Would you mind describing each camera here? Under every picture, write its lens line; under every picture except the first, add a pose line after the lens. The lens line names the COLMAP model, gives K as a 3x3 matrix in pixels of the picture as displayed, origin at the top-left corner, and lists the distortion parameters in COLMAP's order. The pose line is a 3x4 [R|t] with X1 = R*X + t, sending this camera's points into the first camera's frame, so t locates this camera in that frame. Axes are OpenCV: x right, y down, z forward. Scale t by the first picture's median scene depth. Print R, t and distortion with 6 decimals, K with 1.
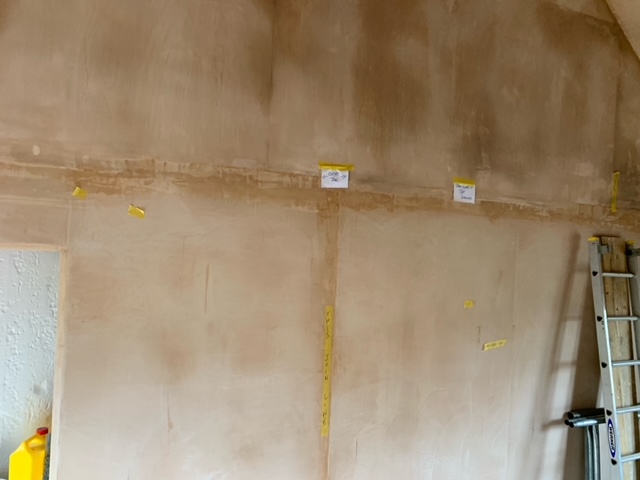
lens RADIAL K [[490.5, 0, 320.0], [0, 490.5, 240.0], [0, 0, 1]] dist [0.013352, 0.000389]
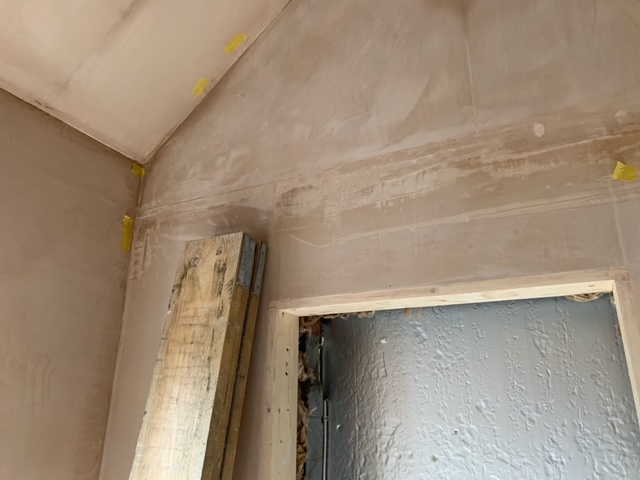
lens RADIAL K [[490.5, 0, 320.0], [0, 490.5, 240.0], [0, 0, 1]] dist [0.013352, 0.000389]
pose [[0.620971, -0.298111, -0.724931, -0.323778], [0.024871, 0.931881, -0.361910, 0.169276], [0.783439, 0.206706, 0.586086, 0.423406]]
